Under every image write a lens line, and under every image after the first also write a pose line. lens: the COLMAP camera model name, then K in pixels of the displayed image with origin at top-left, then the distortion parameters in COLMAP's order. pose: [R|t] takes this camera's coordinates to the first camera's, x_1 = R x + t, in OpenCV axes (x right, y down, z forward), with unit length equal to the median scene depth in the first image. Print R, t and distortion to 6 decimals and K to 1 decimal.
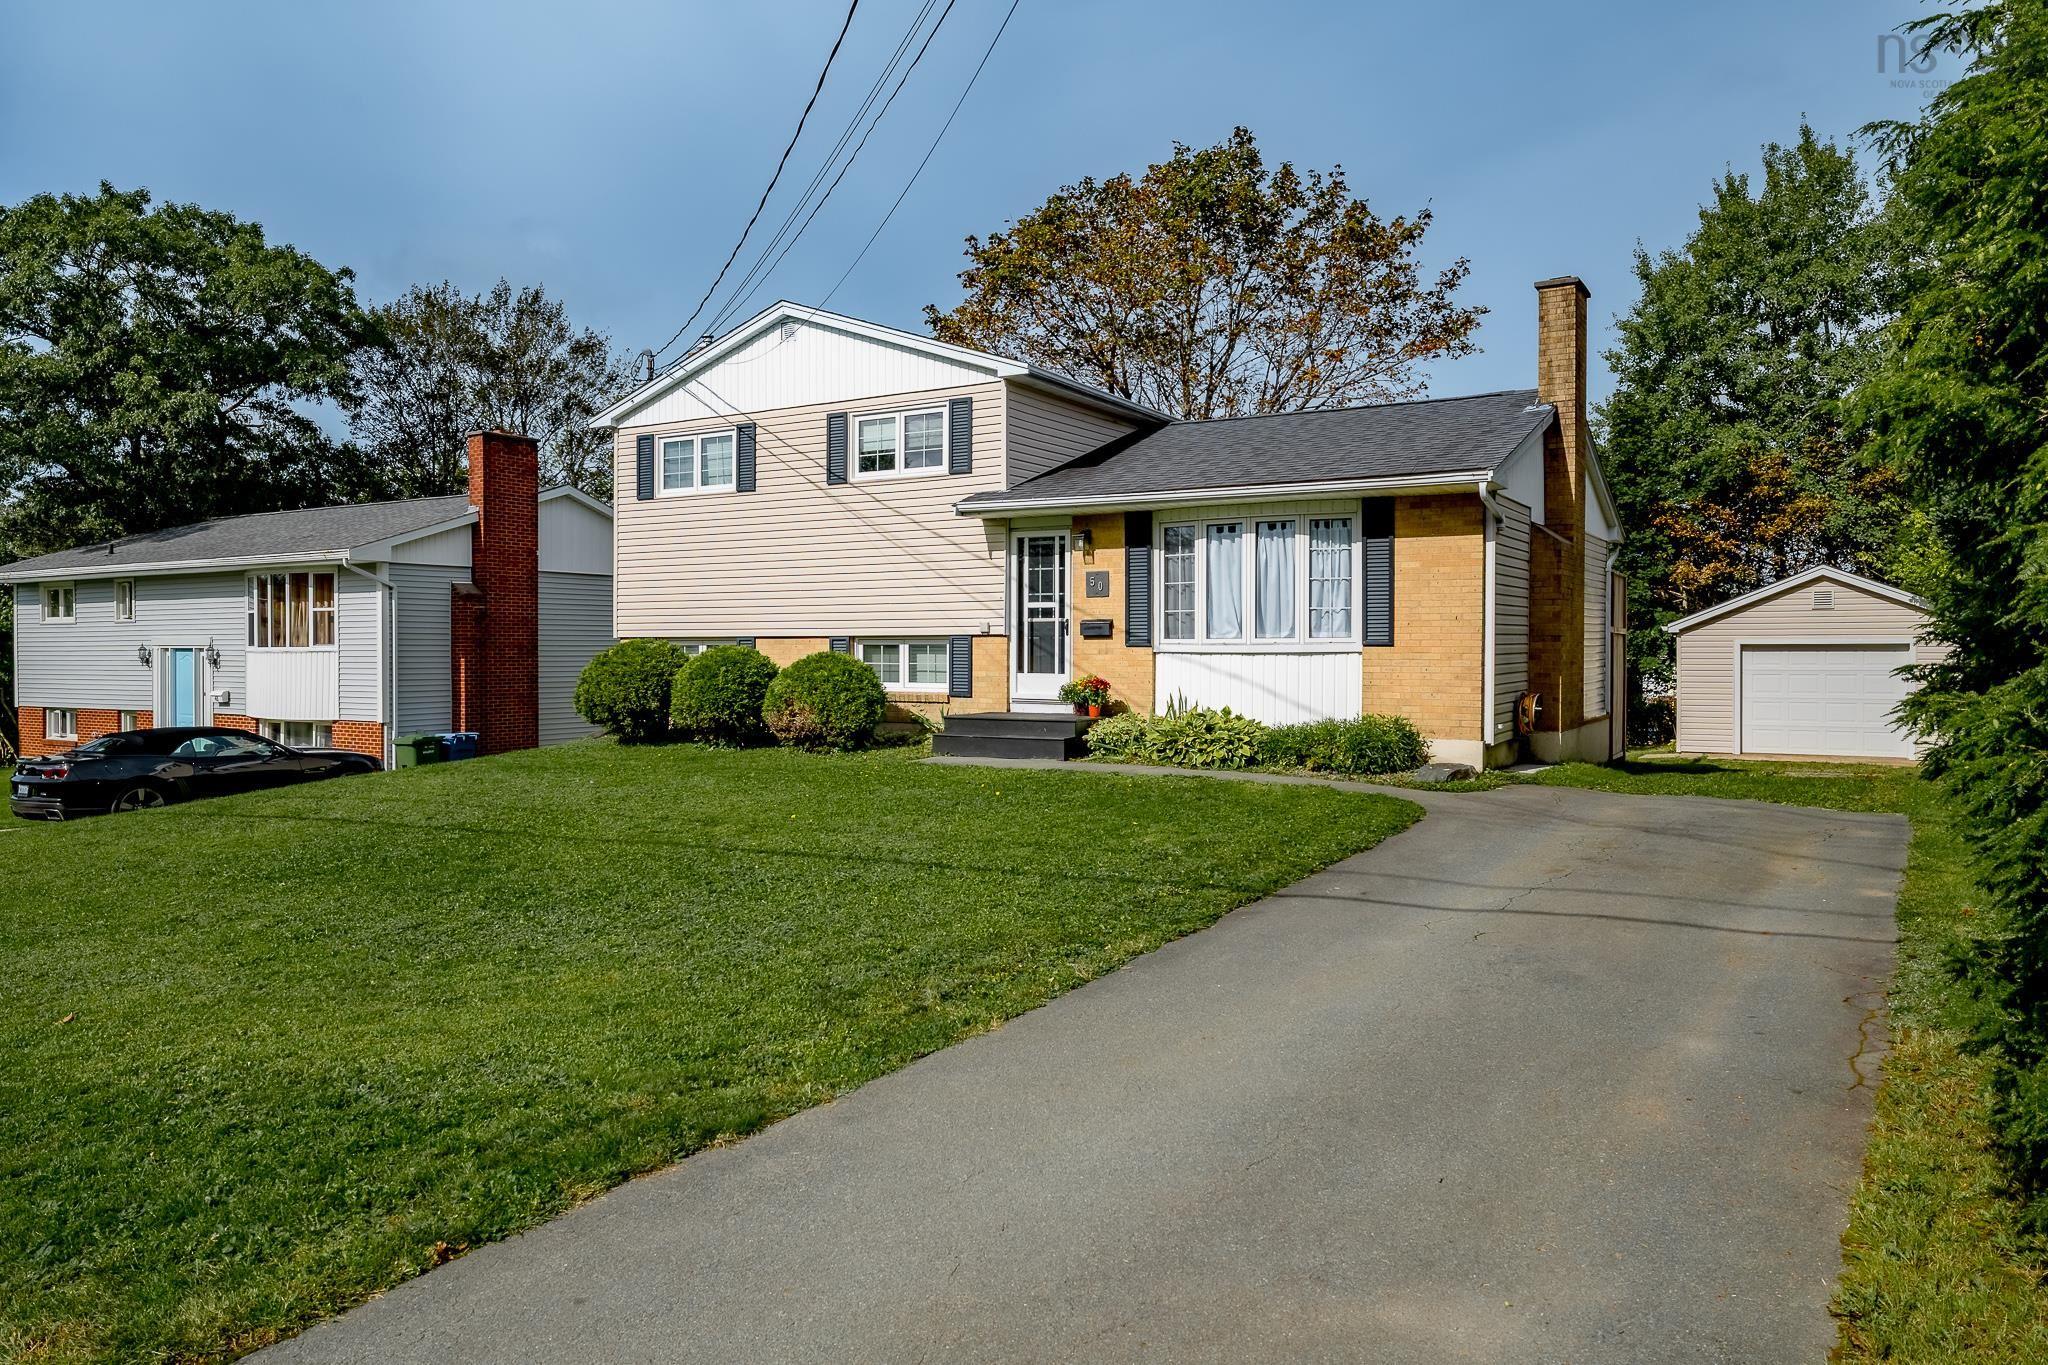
lens RADIAL K [[1364.9, 0, 1024.6], [0, 1364.9, 672.5], [0, 0, 1]] dist [0.020337, -0.001955]
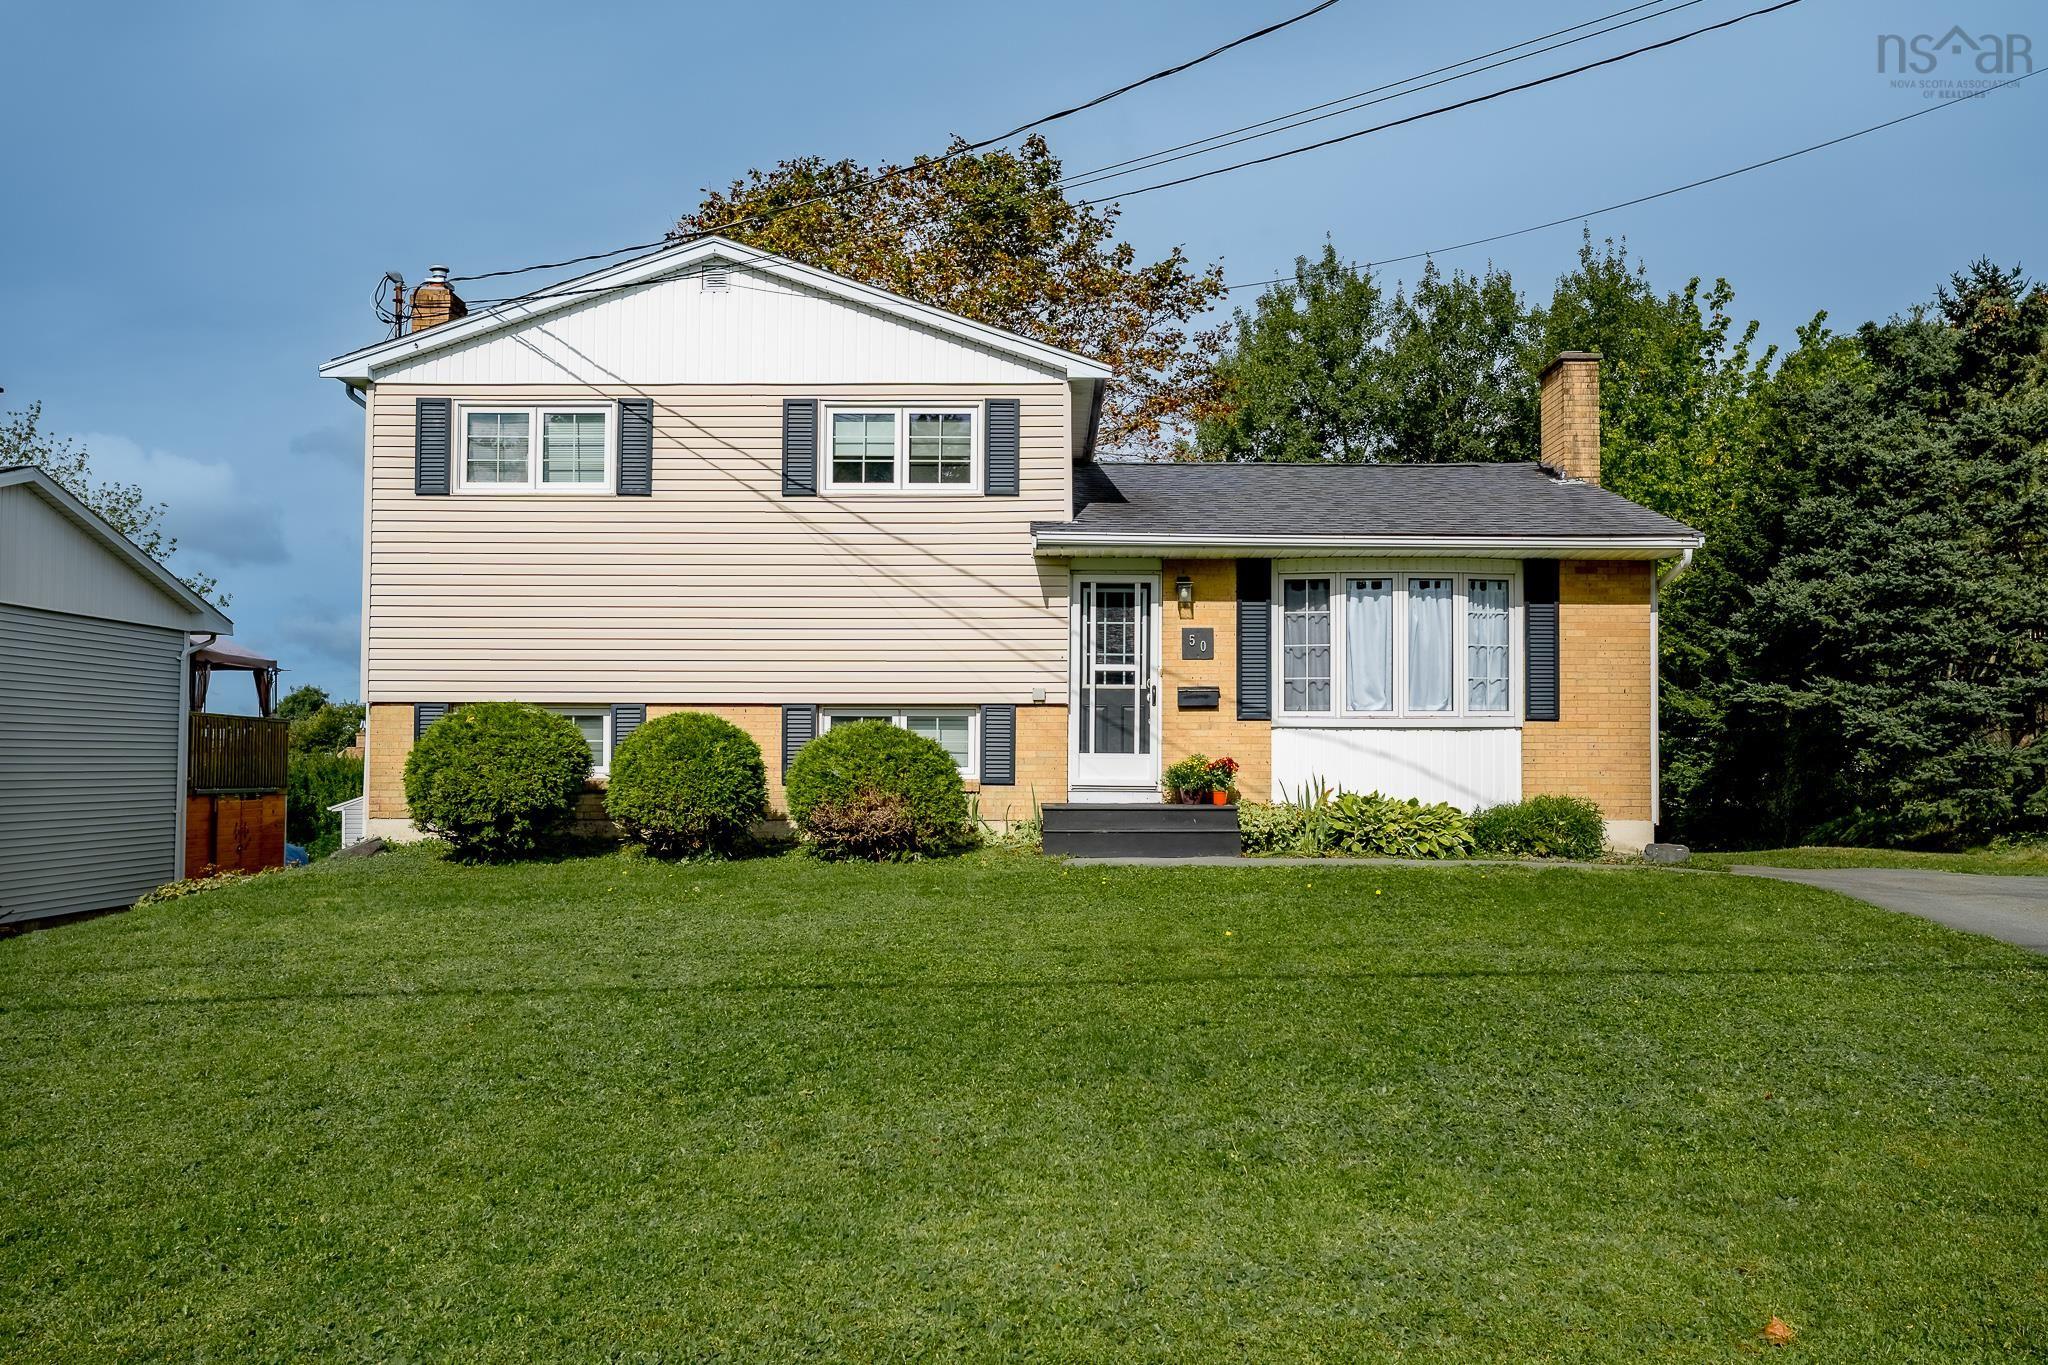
lens RADIAL K [[1493.2, 0, 1027.0], [0, 1493.2, 694.8], [0, 0, 1]] dist [0.004344, 0.000945]
pose [[0.849866, 0.015357, 0.526774, -0.490392], [0.006860, 0.999168, -0.040197, 0.001427], [-0.526954, 0.037776, 0.849054, 0.283996]]
